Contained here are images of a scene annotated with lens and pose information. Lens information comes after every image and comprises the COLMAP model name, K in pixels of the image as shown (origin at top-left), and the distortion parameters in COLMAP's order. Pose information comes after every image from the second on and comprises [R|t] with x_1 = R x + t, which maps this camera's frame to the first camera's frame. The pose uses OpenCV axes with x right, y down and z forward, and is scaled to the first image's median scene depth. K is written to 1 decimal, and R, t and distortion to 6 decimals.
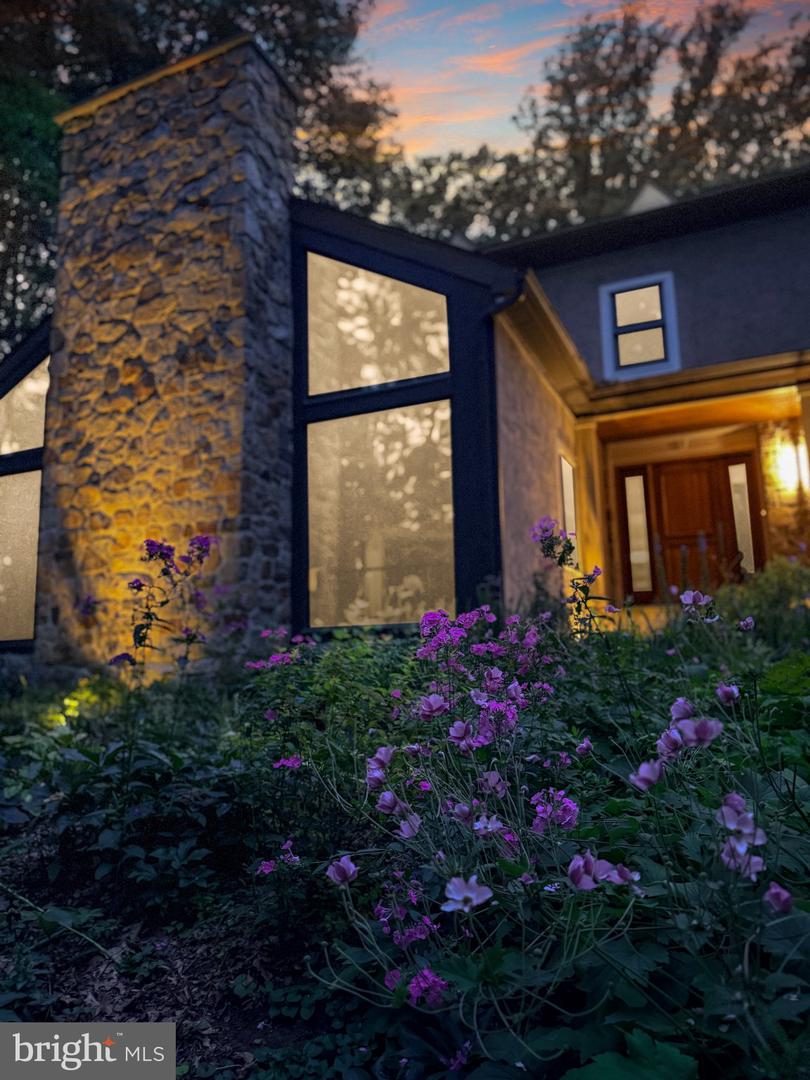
lens RADIAL K [[757.4, 0, 403.0], [0, 757.4, 537.6], [0, 0, 1]] dist [0.005448, -0.000785]
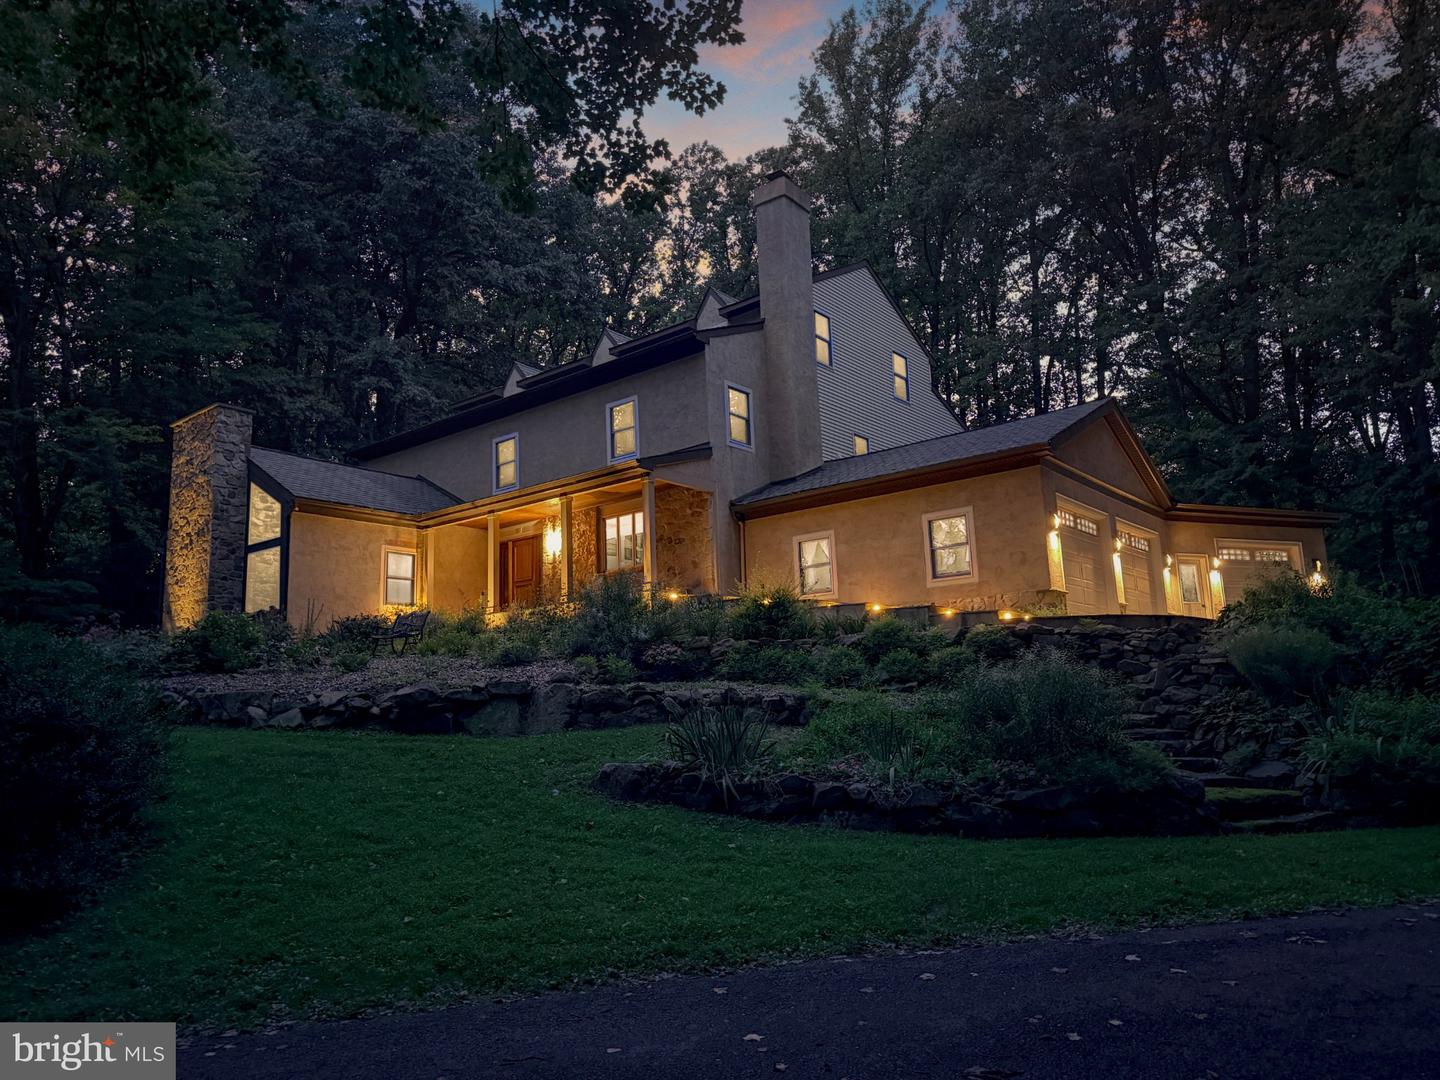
lens RADIAL K [[1009.9, 0, 721.7], [0, 1009.9, 542.9], [0, 0, 1]] dist [0.005448, -0.000785]
pose [[0.966870, -0.066728, -0.246393, 2.116371], [0.063085, 0.997751, -0.022659, -0.016675], [0.247351, 0.006365, 0.968905, -1.755986]]
